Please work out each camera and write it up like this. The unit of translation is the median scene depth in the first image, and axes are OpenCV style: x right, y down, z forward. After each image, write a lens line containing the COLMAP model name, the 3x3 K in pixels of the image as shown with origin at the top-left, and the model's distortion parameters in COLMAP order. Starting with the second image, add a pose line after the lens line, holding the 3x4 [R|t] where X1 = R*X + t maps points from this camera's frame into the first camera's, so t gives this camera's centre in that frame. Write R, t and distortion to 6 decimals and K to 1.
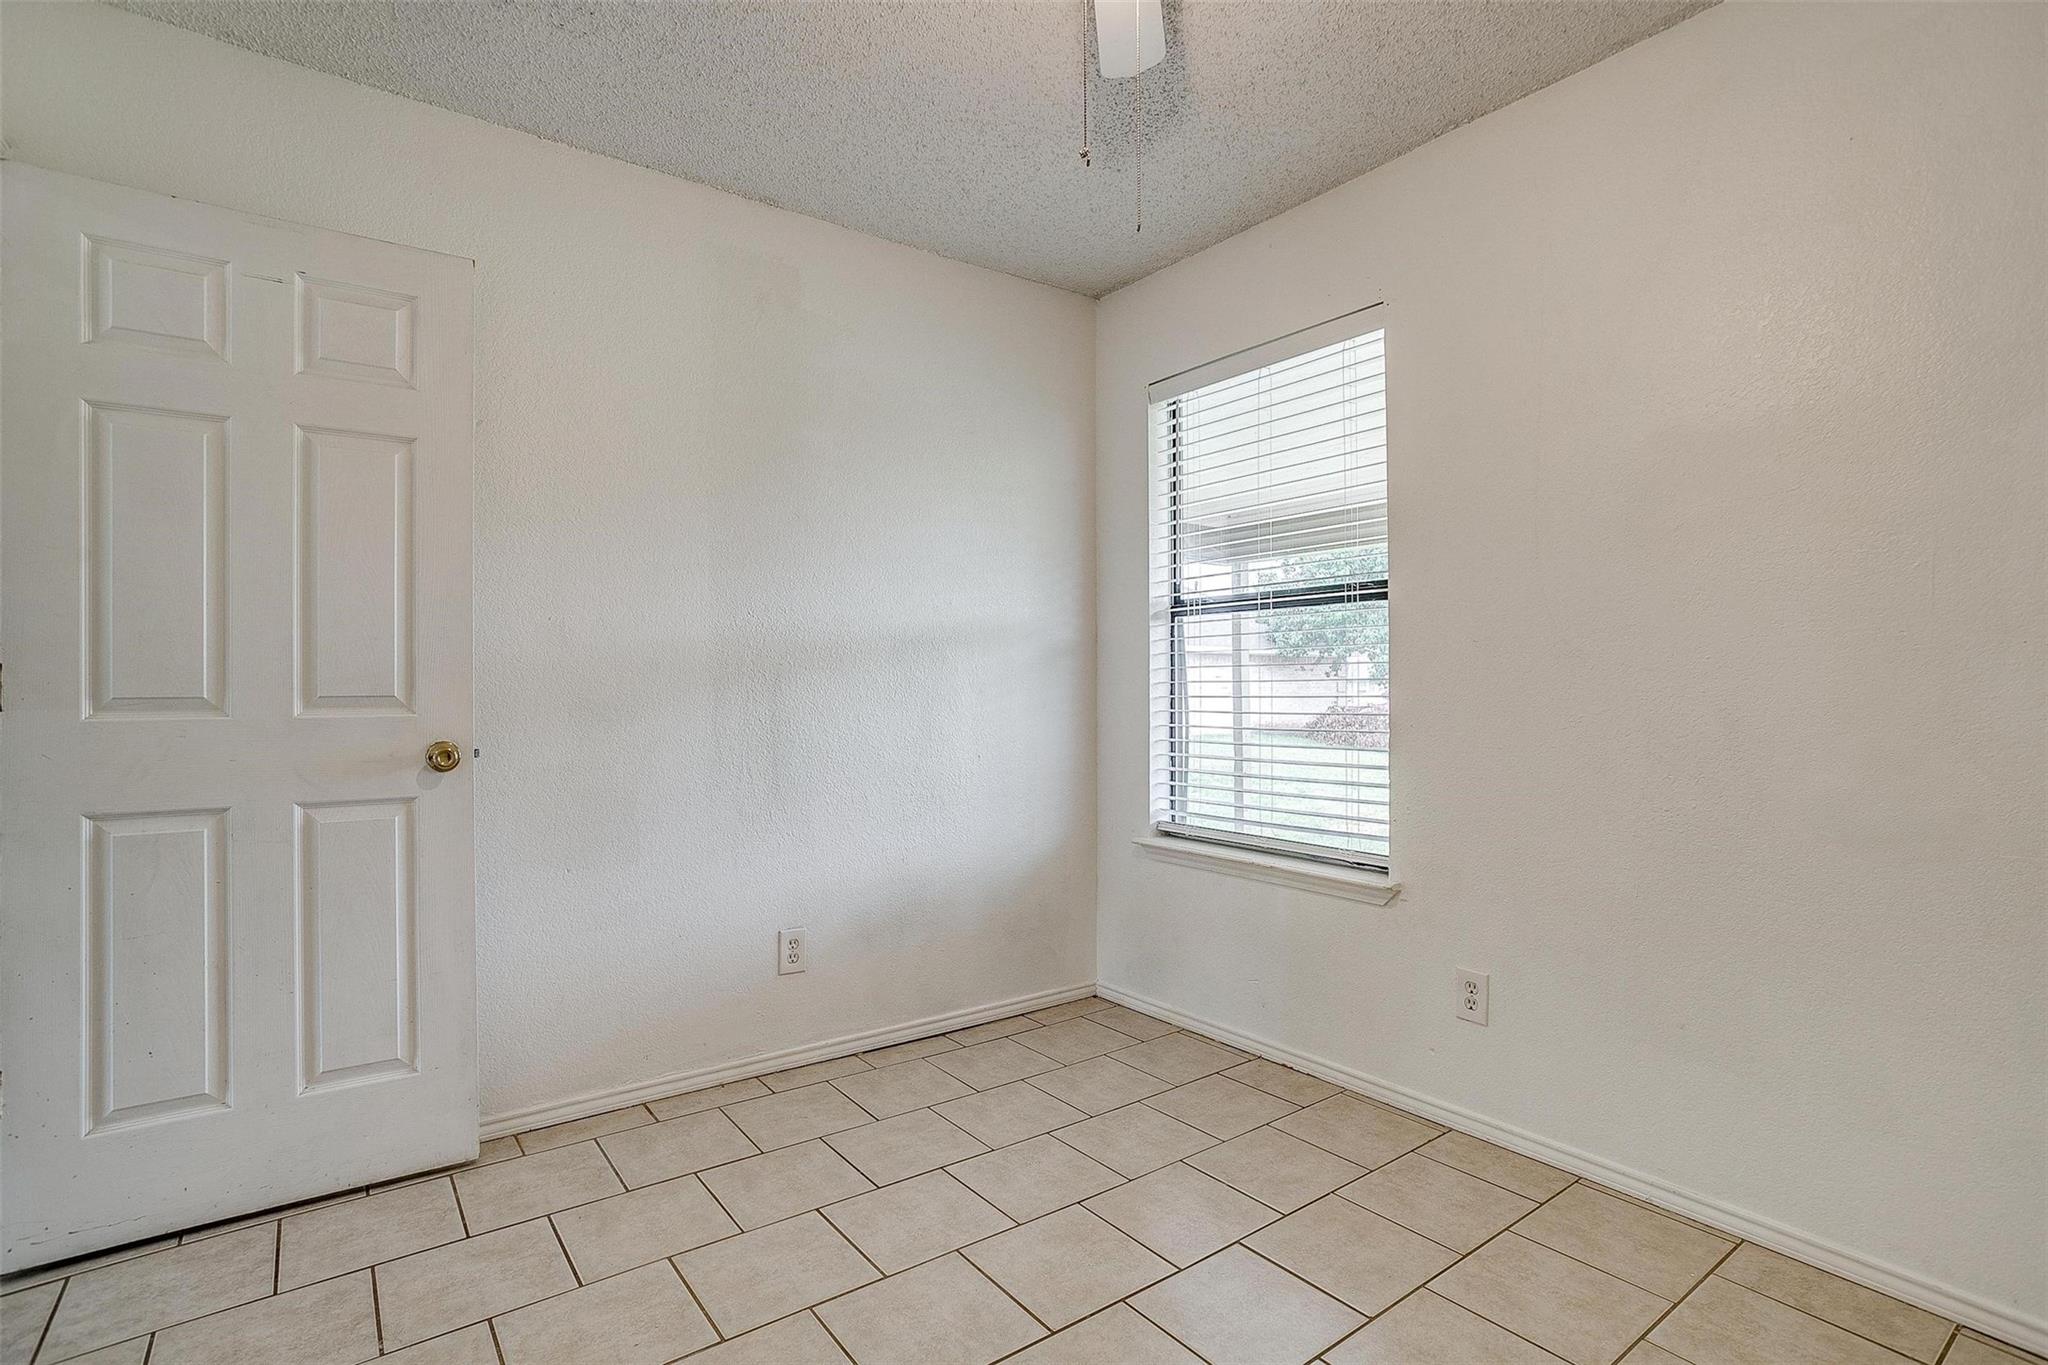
lens RADIAL K [[1000.9, 0, 1032.6], [0, 1000.9, 684.5], [0, 0, 1]] dist [-0.001973, 0.000969]
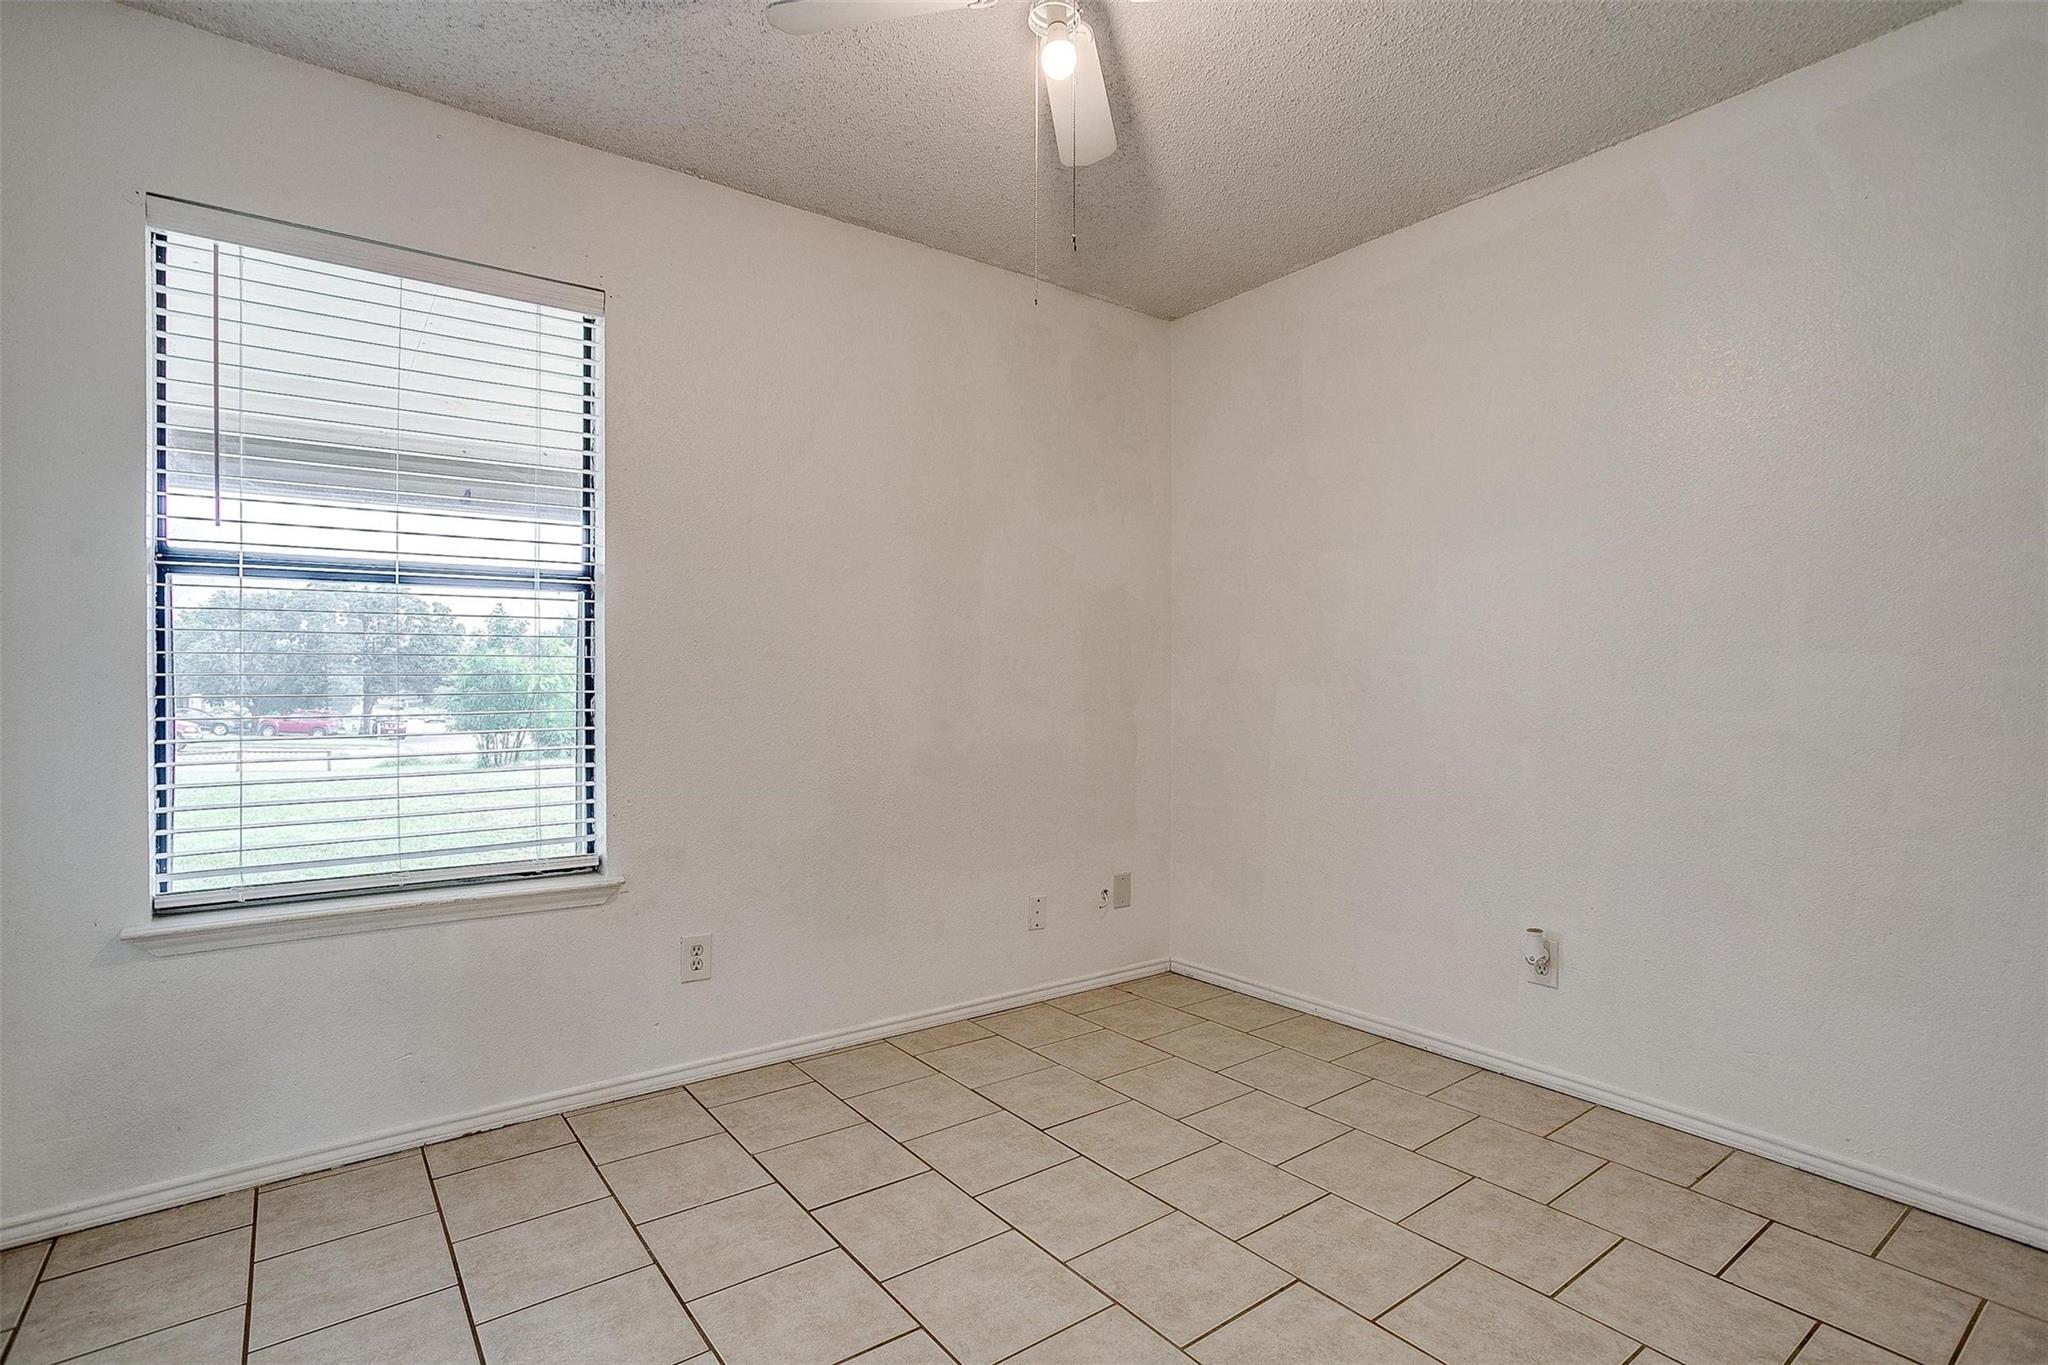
lens RADIAL K [[1000.9, 0, 1032.6], [0, 1000.9, 684.5], [0, 0, 1]] dist [-0.001973, 0.000969]
pose [[0.019384, -0.001288, 0.999811, -0.621457], [0.000869, 0.999999, 0.001272, 0.003751], [-0.999812, 0.000844, 0.019385, 0.553828]]
